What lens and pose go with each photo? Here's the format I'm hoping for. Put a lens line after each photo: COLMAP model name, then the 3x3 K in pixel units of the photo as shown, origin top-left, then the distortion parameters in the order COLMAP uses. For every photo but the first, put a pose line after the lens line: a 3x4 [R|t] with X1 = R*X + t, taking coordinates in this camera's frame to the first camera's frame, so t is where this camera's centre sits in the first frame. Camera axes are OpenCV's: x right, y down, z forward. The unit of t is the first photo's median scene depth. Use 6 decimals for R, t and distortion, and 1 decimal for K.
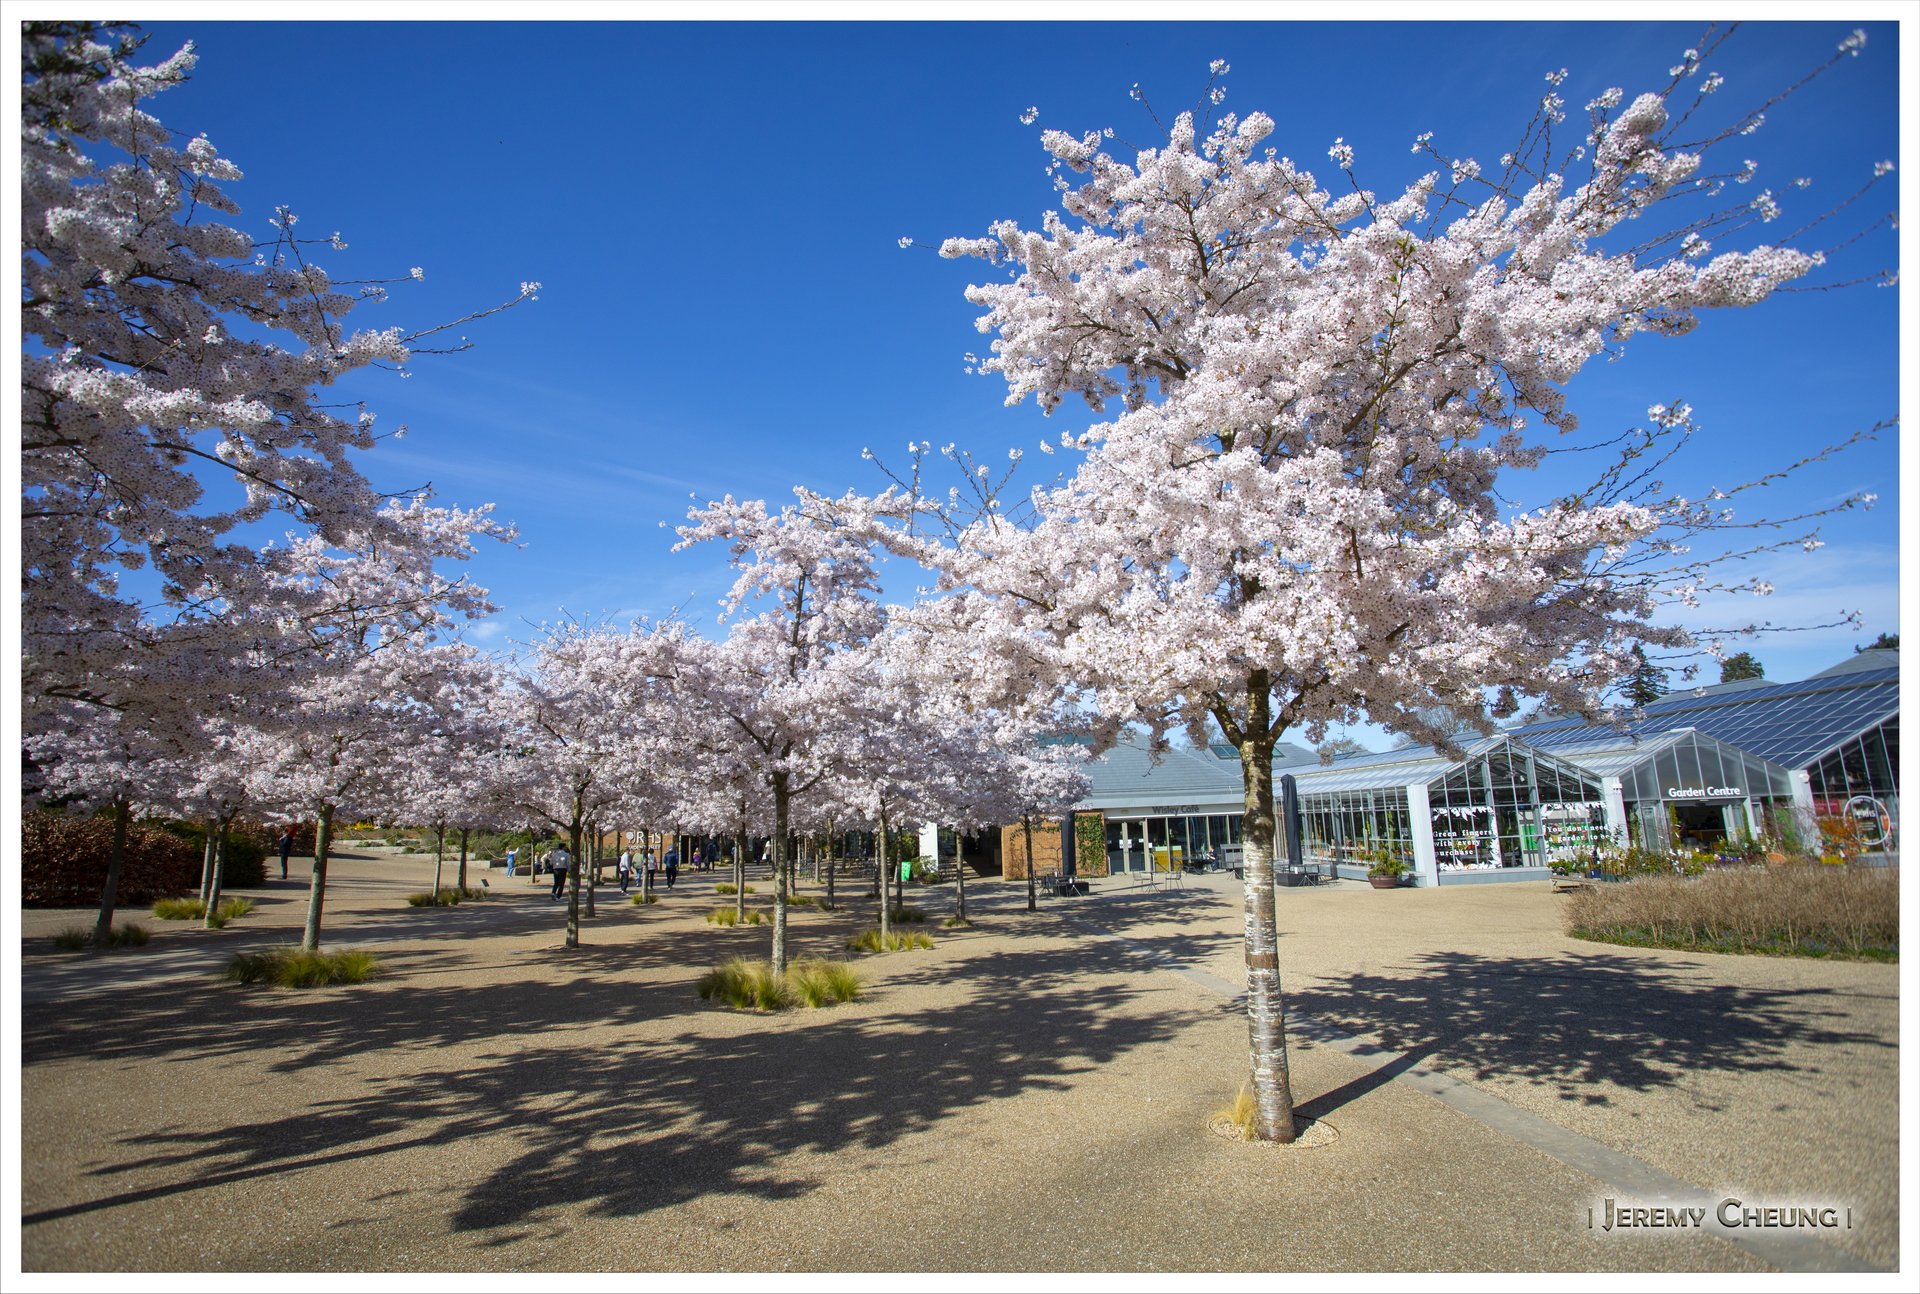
lens RADIAL K [[917.7, 0, 965.8], [0, 917.7, 655.6], [0, 0, 1]] dist [-0.069715, 0.033679]
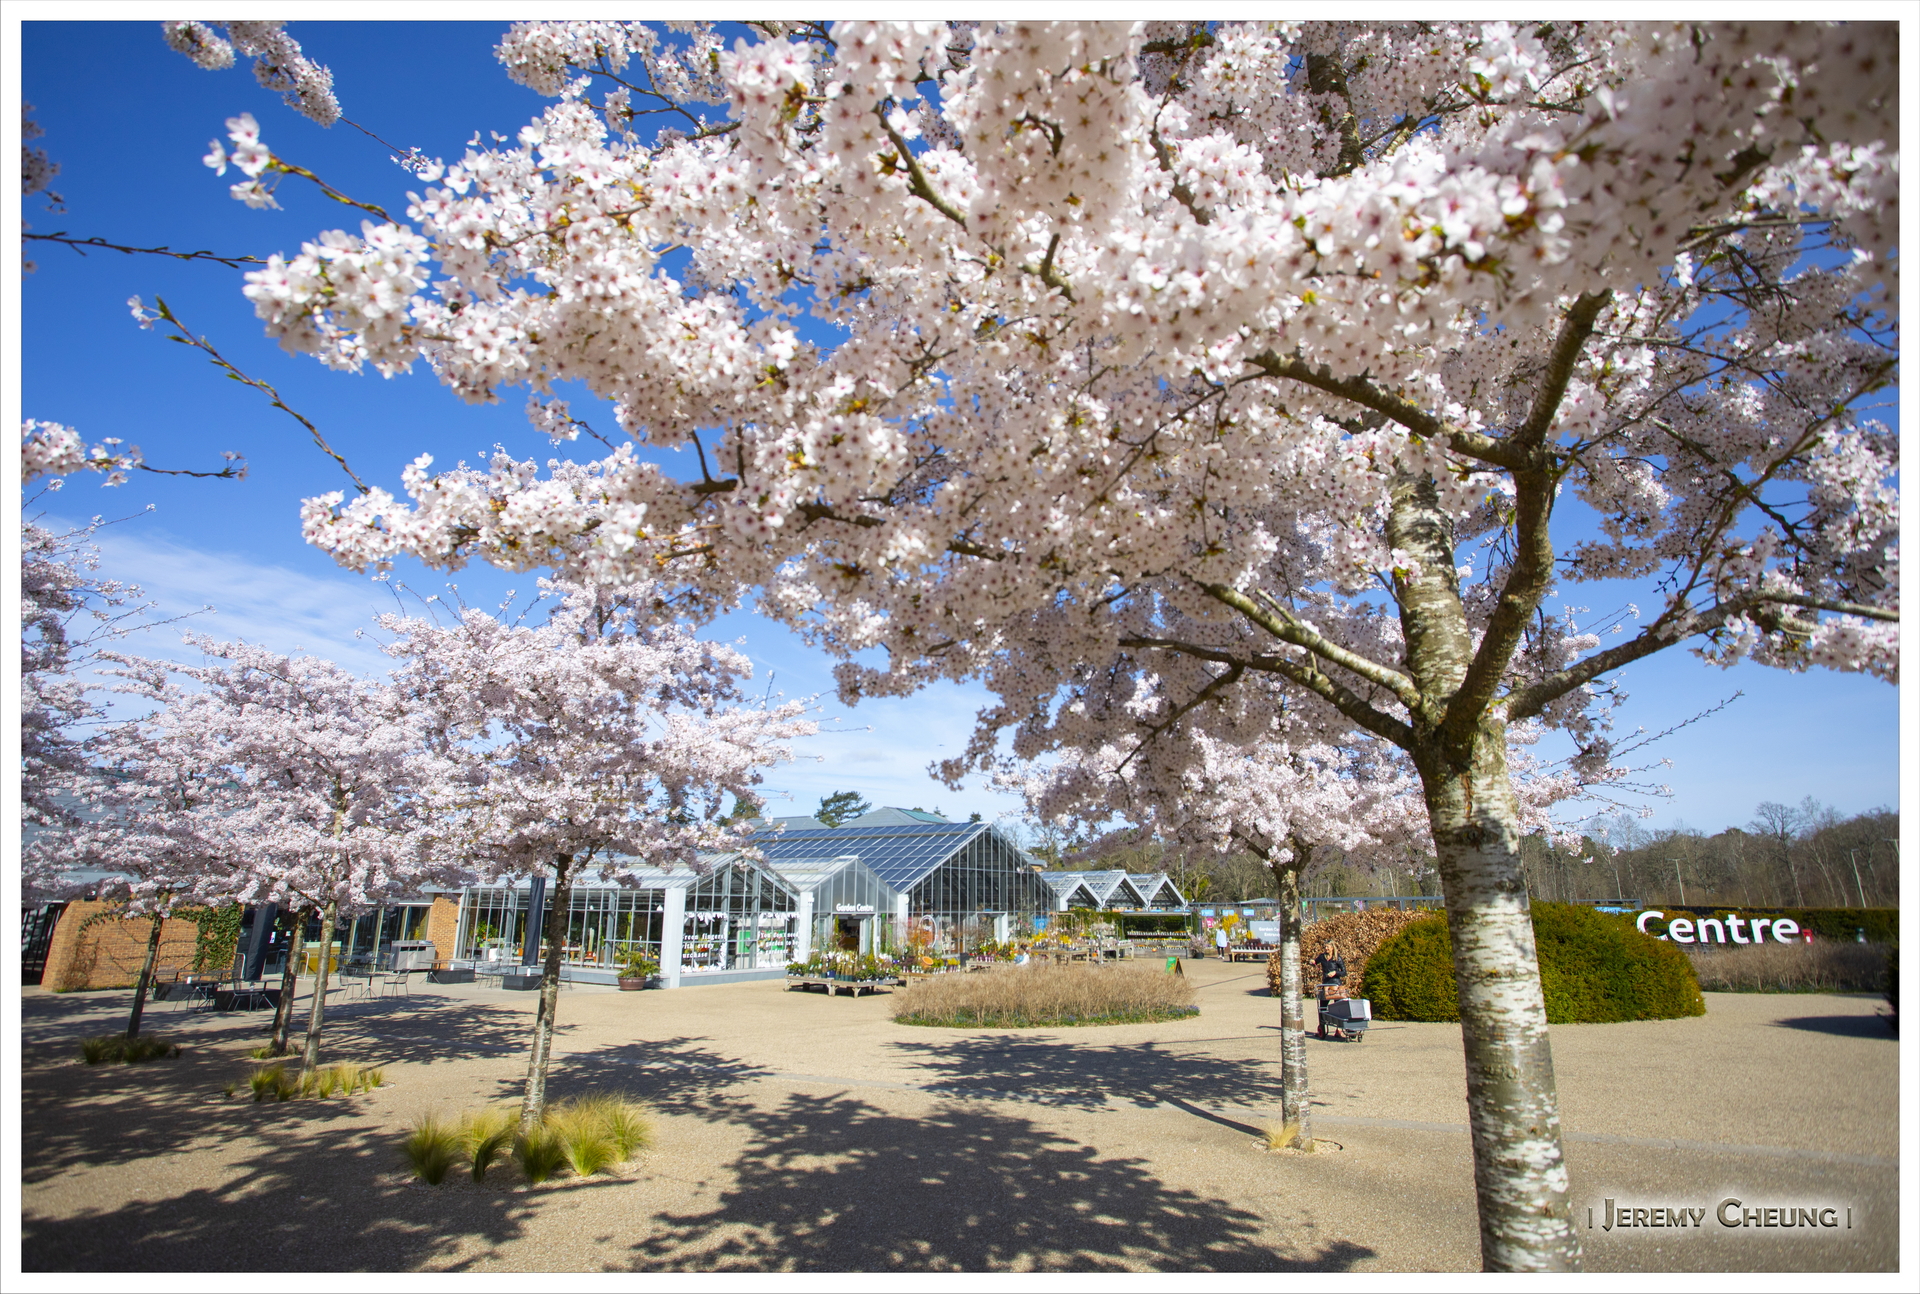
lens RADIAL K [[946.9, 0, 960.0], [0, 946.9, 647.0], [0, 0, 1]] dist [-0.071043, 0.039507]
pose [[0.546663, 0.252428, 0.798398, -0.259228], [-0.169897, 0.967083, -0.189433, 0.022134], [-0.819936, -0.032089, 0.571555, 0.117723]]
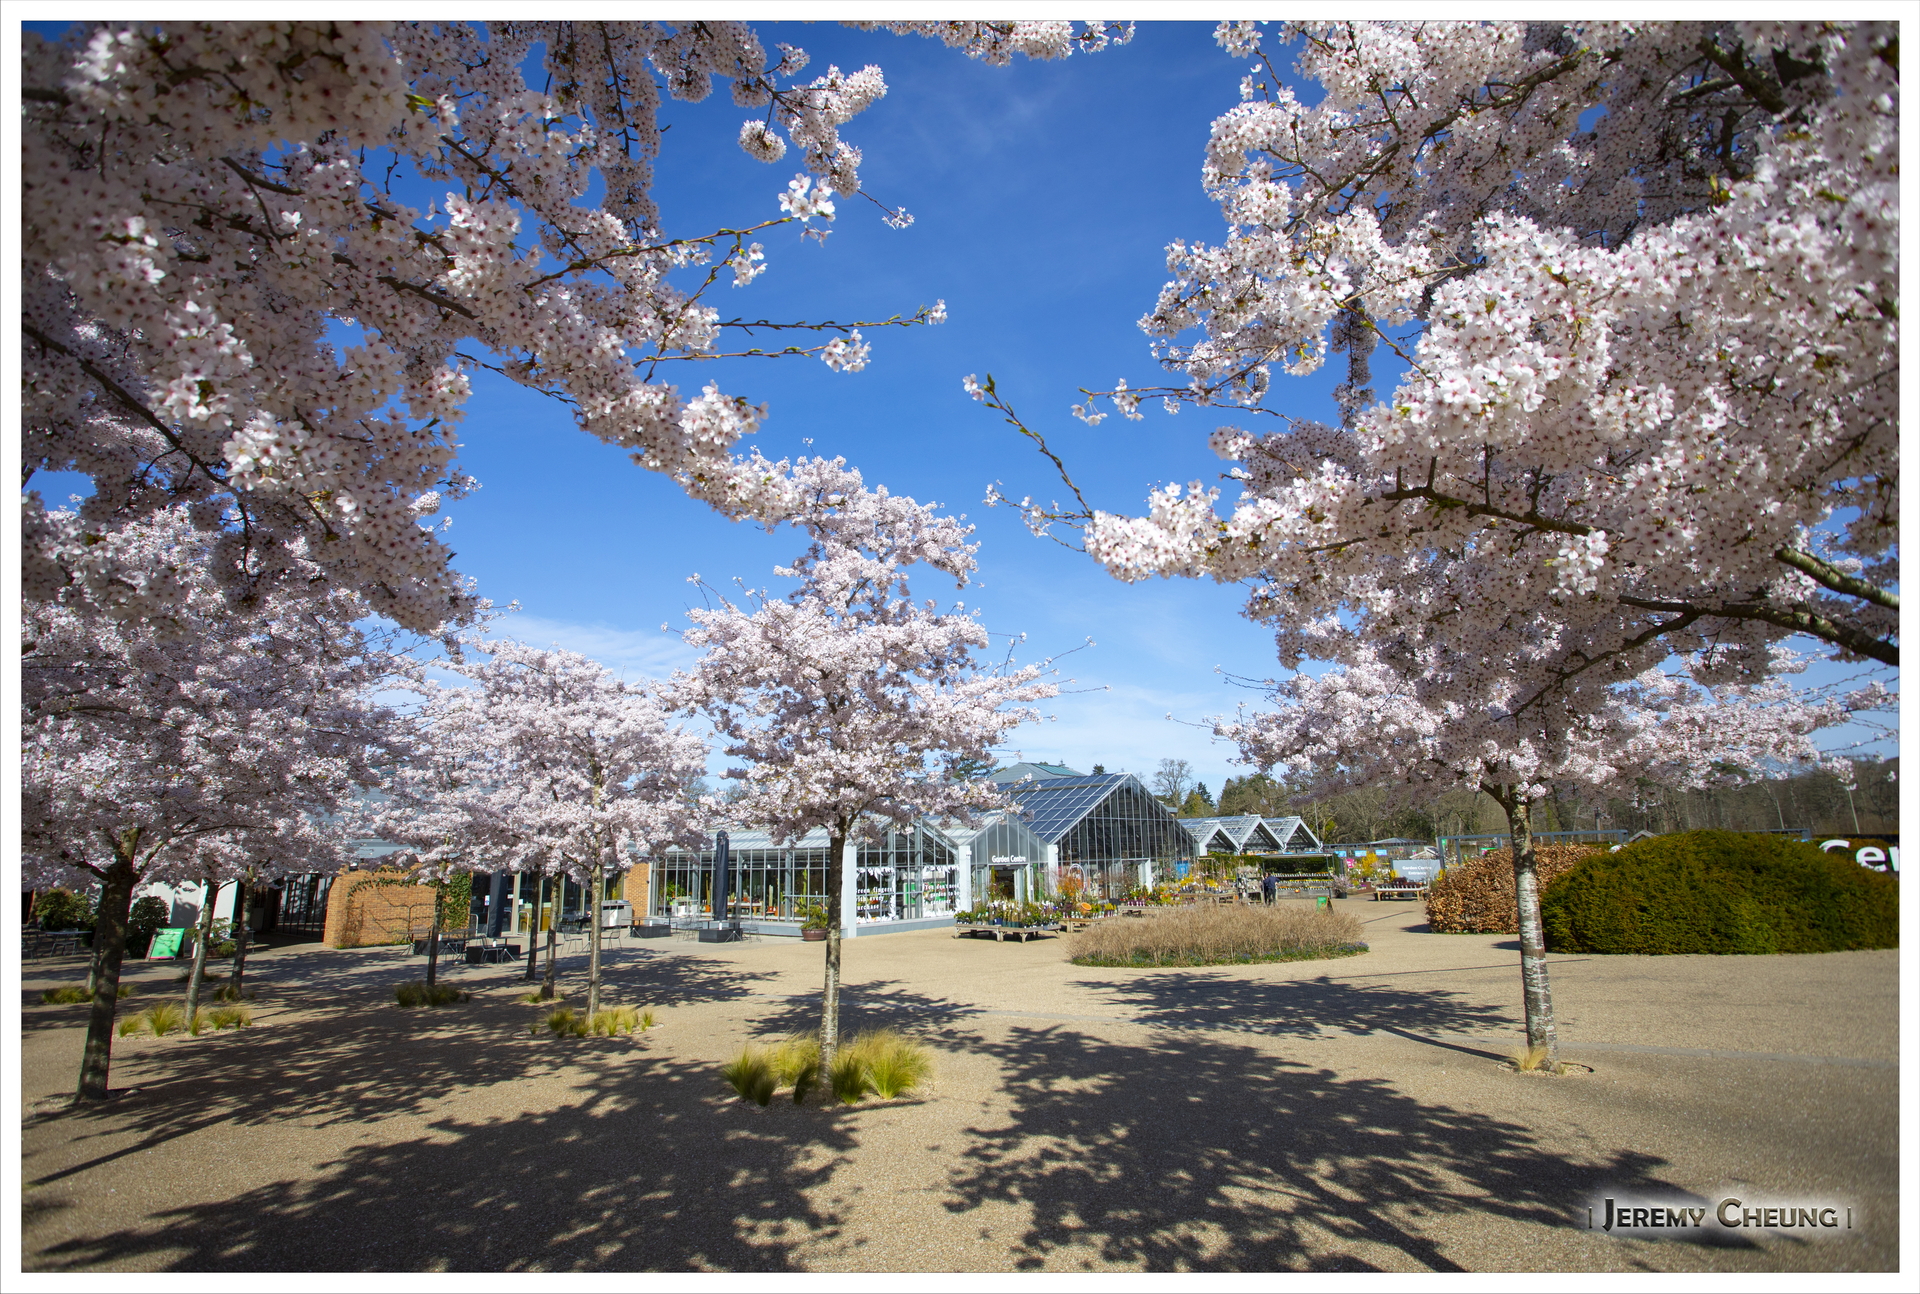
lens RADIAL K [[917.7, 0, 965.8], [0, 917.7, 655.6], [0, 0, 1]] dist [-0.069715, 0.033679]
pose [[0.648272, 0.179560, 0.739934, -0.290374], [-0.133751, 0.983540, -0.121493, 0.028104], [-0.749570, -0.020206, 0.661617, 0.140714]]
